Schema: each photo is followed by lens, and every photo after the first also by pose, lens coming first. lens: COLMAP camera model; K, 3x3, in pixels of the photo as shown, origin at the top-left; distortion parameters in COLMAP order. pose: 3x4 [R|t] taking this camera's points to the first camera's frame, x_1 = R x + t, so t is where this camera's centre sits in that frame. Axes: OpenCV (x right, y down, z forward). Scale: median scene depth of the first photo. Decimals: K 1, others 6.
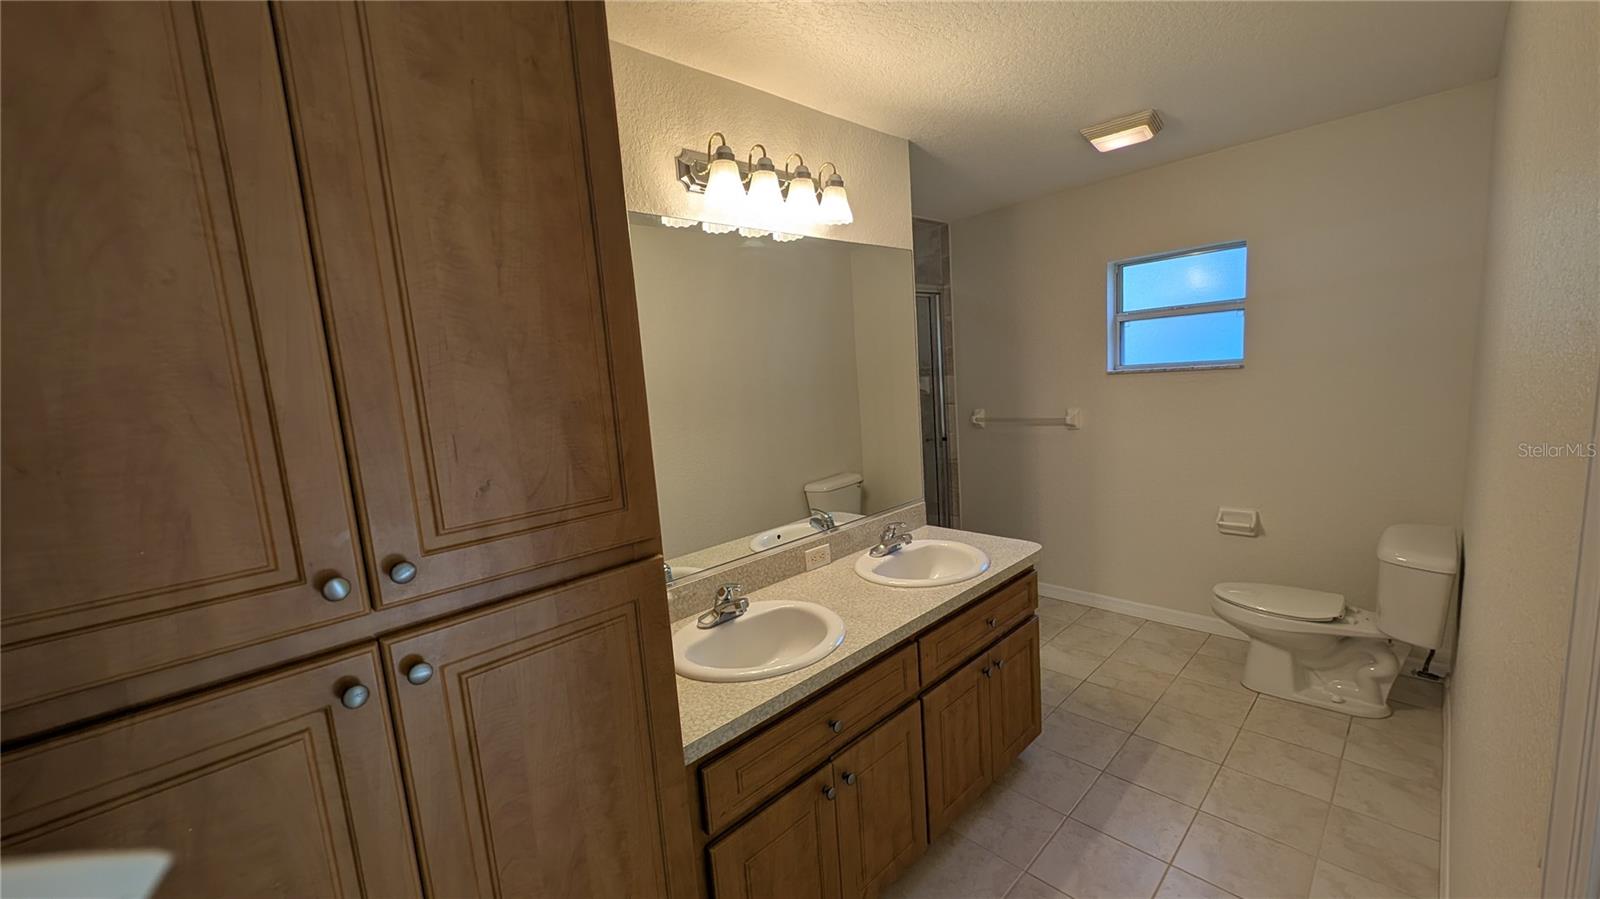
lens RADIAL K [[603.7, 0, 798.1], [0, 603.7, 455.9], [0, 0, 1]] dist [0.006123, -0.003661]
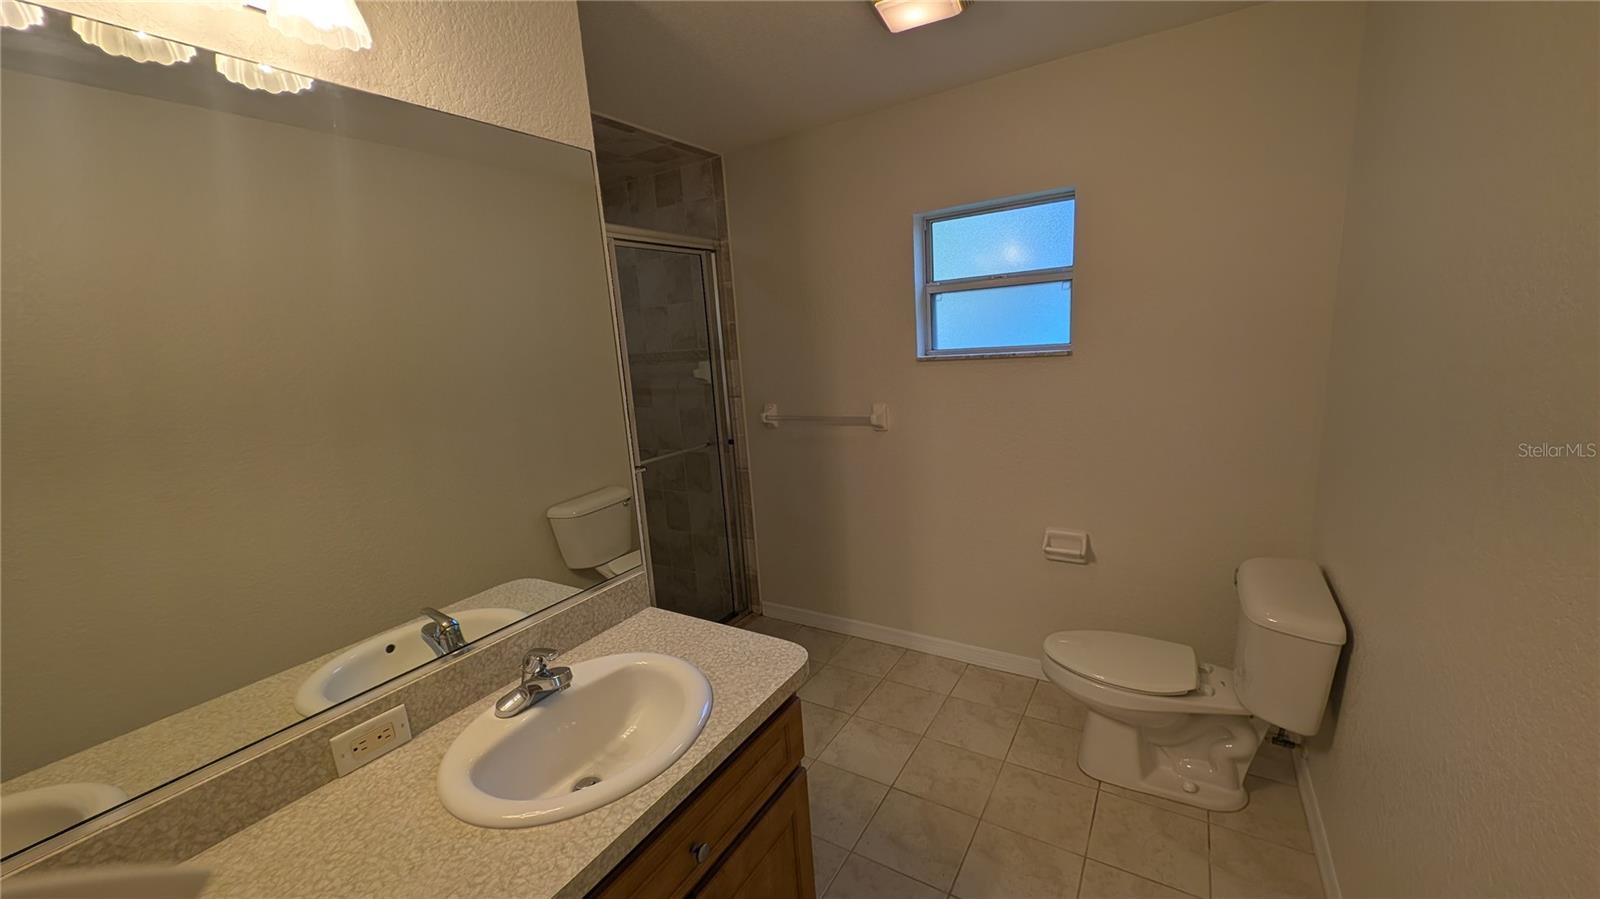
lens RADIAL K [[603.7, 0, 799.5], [0, 603.7, 453.3], [0, 0, 1]] dist [0.006123, -0.003661]
pose [[0.967857, -0.036519, 0.248838, 0.184086], [0.028097, 0.998909, 0.037315, -0.054650], [-0.249929, -0.029124, 0.967826, 0.310071]]
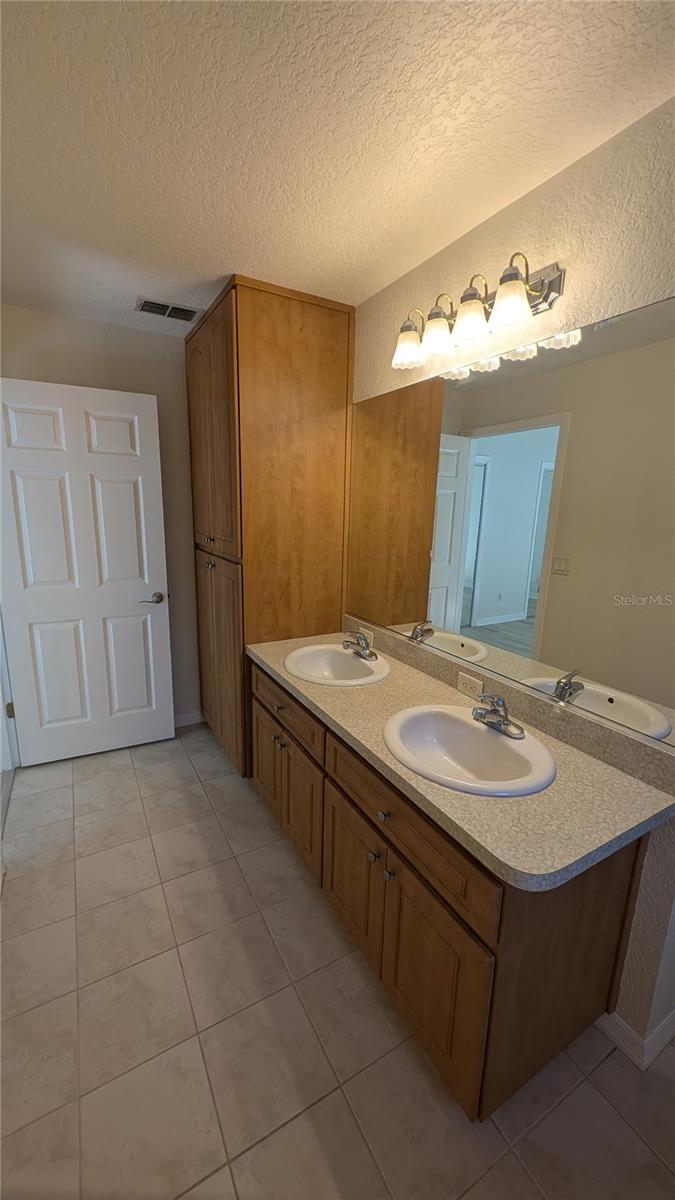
lens RADIAL K [[452.8, 0, 337.2], [0, 452.8, 601.1], [0, 0, 1]] dist [0.006123, -0.003661]
pose [[-0.236235, 0.271695, -0.932939, 0.543843], [-0.136888, 0.941234, 0.308773, -0.124298], [0.962006, 0.200651, -0.185160, 0.639322]]
